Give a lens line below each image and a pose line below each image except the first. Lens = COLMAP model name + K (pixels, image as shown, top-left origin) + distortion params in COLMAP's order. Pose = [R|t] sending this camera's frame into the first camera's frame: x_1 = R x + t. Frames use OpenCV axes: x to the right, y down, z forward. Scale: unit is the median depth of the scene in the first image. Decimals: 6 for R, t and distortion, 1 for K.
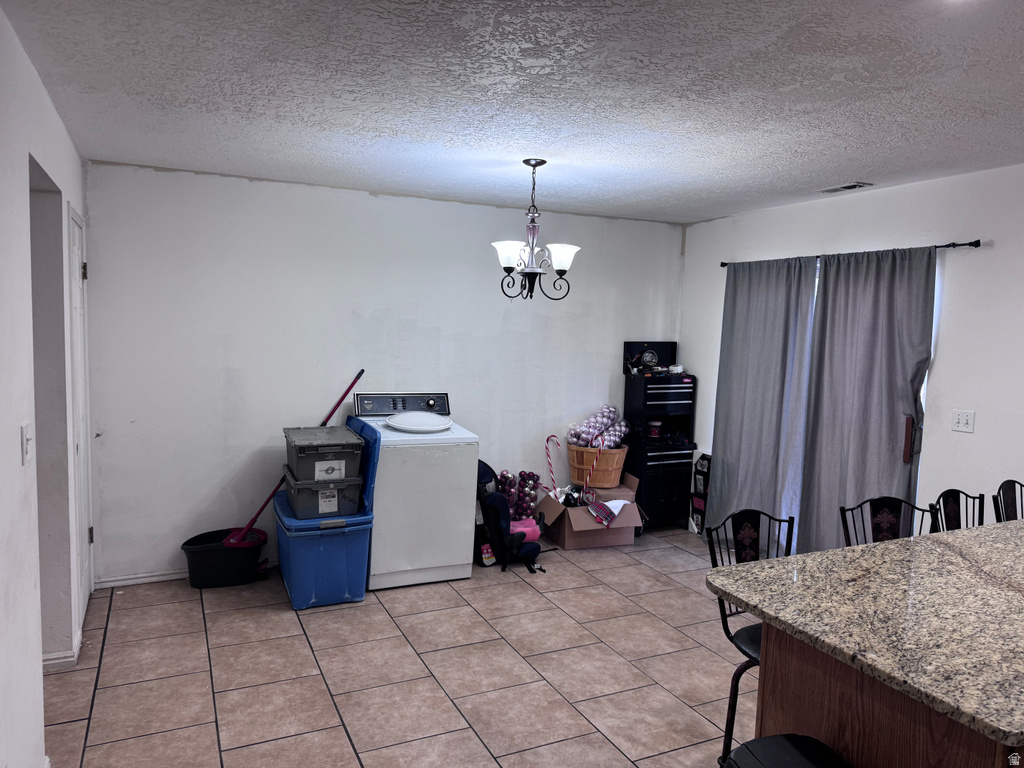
lens RADIAL K [[718.9, 0, 512.4], [0, 718.9, 390.3], [0, 0, 1]] dist [0.053754, -0.066518]
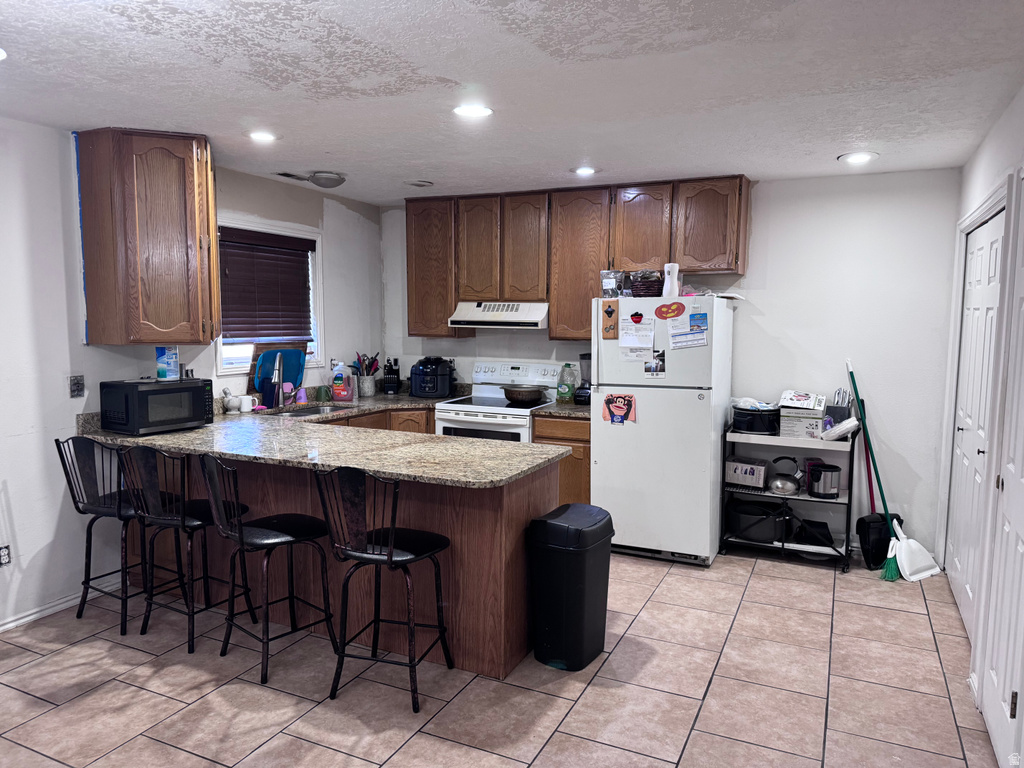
lens RADIAL K [[718.9, 0, 513.9], [0, 718.9, 389.4], [0, 0, 1]] dist [0.053754, -0.066518]
pose [[-0.633222, -0.112192, 0.765796, -0.557159], [0.047546, 0.981931, 0.183171, -0.115220], [-0.772509, 0.152399, -0.616445, 1.267692]]
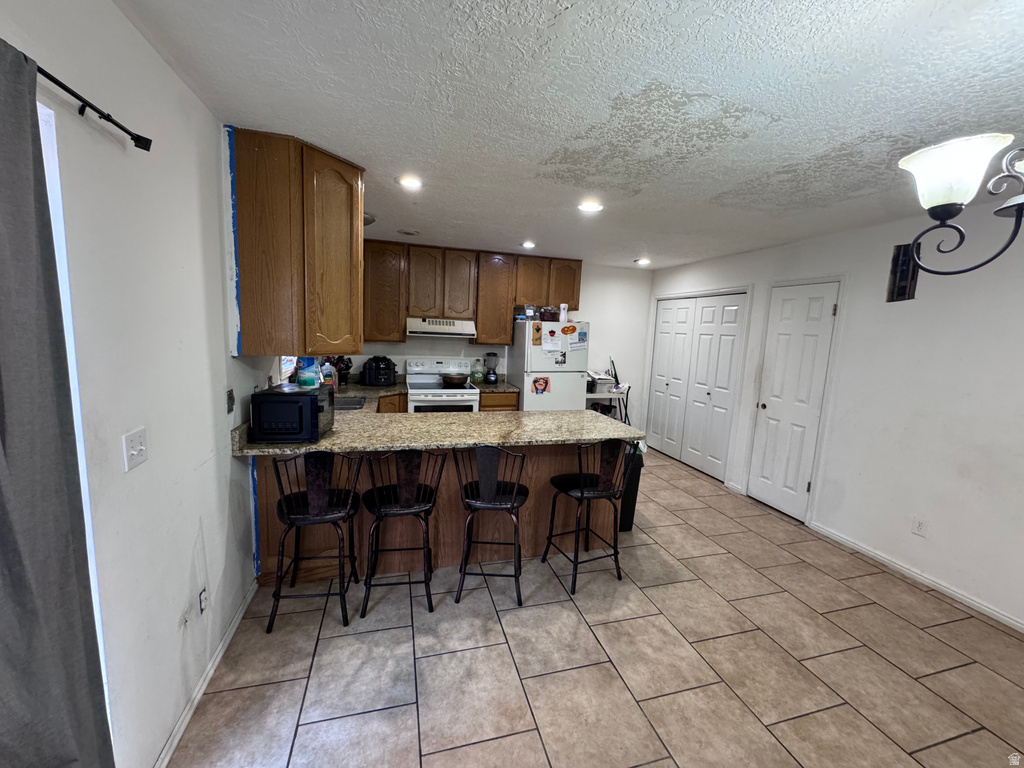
lens RADIAL K [[410.5, 0, 513.4], [0, 410.5, 384.3], [0, 0, 1]] dist [-0.006162, 0.001913]
pose [[-0.984406, -0.087909, 0.152374, 0.357842], [-0.051471, 0.972212, 0.228374, -0.130953], [-0.168216, 0.216970, -0.961576, 1.649335]]
